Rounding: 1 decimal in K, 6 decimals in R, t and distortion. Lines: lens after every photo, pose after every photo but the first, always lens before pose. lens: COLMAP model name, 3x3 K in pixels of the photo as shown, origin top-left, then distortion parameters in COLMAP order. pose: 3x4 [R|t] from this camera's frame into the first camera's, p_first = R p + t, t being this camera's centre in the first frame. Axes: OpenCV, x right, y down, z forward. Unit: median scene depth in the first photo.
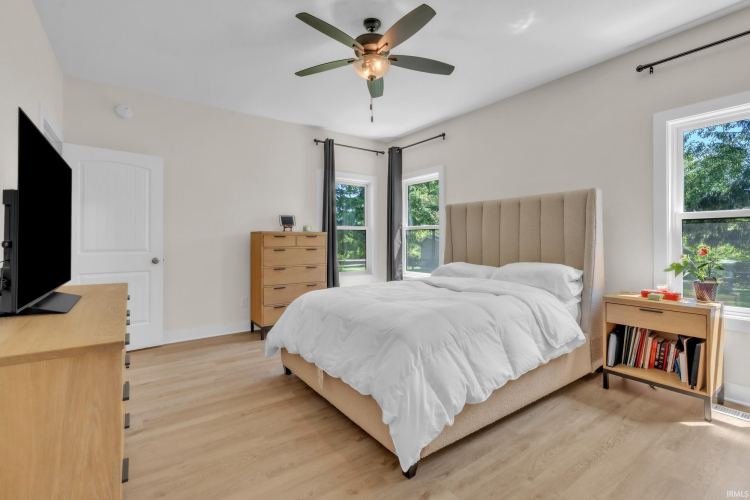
lens RADIAL K [[340.0, 0, 385.3], [0, 340.0, 239.2], [0, 0, 1]] dist [-0.007379, 0.002017]
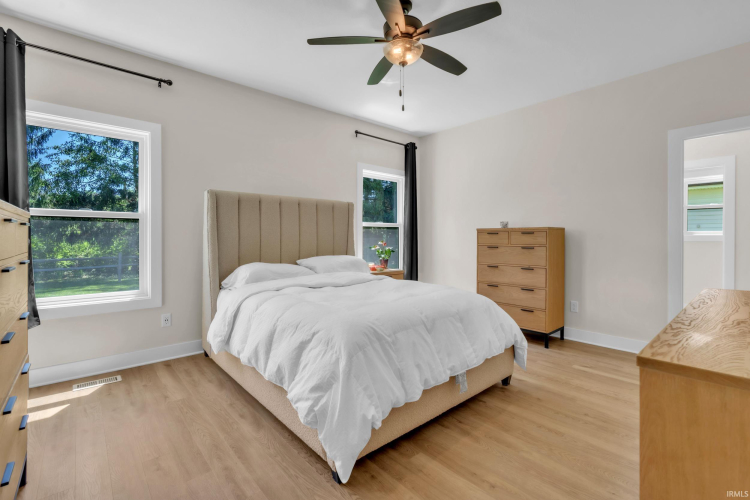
lens RADIAL K [[340.0, 0, 376.4], [0, 340.0, 245.4], [0, 0, 1]] dist [-0.007379, 0.002017]
pose [[-0.082011, -0.011290, 0.996567, -0.964850], [0.004383, 0.999922, 0.011689, 0.020649], [-0.996622, 0.005327, -0.081955, 1.154281]]
